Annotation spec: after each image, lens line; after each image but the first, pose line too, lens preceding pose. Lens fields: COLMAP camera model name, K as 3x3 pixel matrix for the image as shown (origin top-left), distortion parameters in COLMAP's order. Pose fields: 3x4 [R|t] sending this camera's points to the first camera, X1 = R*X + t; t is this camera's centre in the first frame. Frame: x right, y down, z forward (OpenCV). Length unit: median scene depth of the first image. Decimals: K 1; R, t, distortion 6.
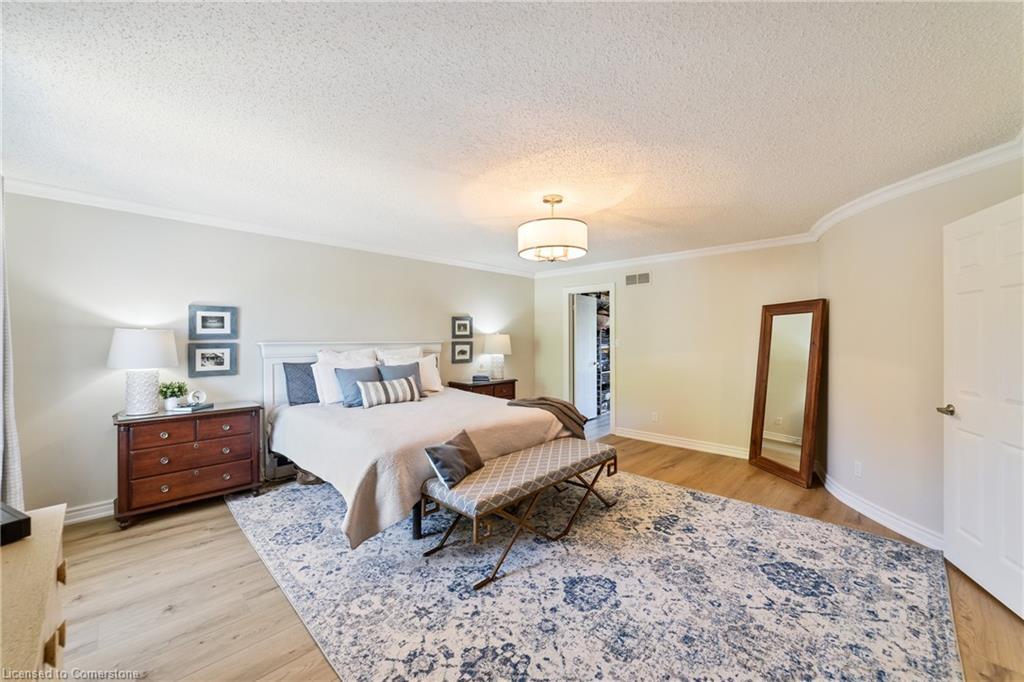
lens RADIAL K [[399.9, 0, 517.8], [0, 399.9, 335.4], [0, 0, 1]] dist [-0.007622, 0.000711]
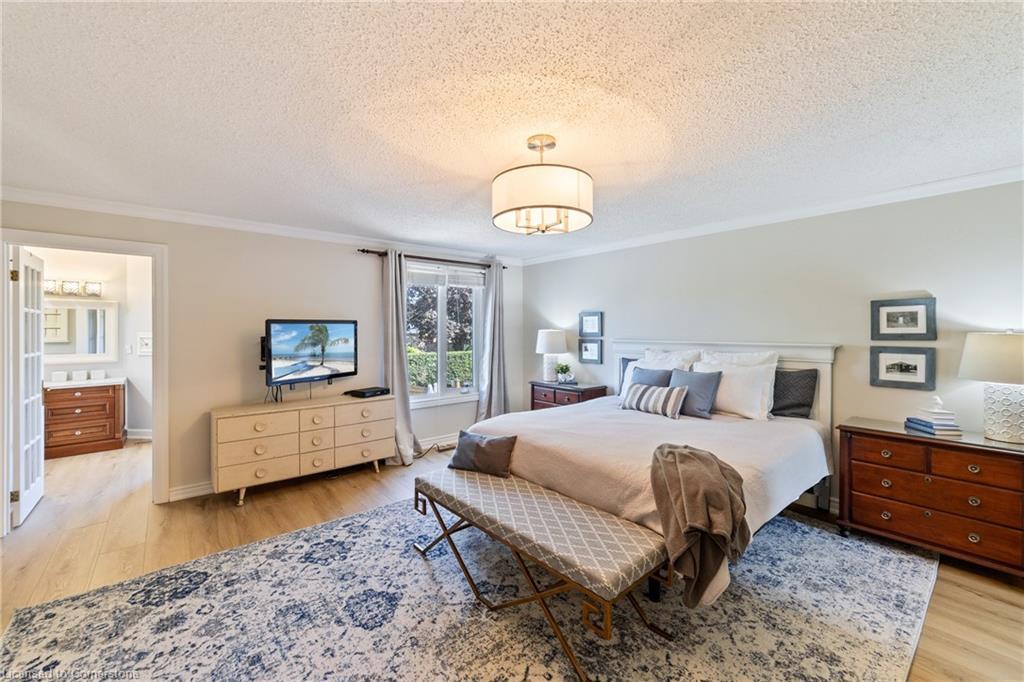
lens RADIAL K [[399.9, 0, 500.3], [0, 399.9, 331.6], [0, 0, 1]] dist [-0.007622, 0.000711]
pose [[-0.109062, 0.003590, -0.994028, 0.916623], [0.007155, 0.999970, 0.002826, -0.020469], [0.994009, -0.006804, -0.109084, 1.183895]]
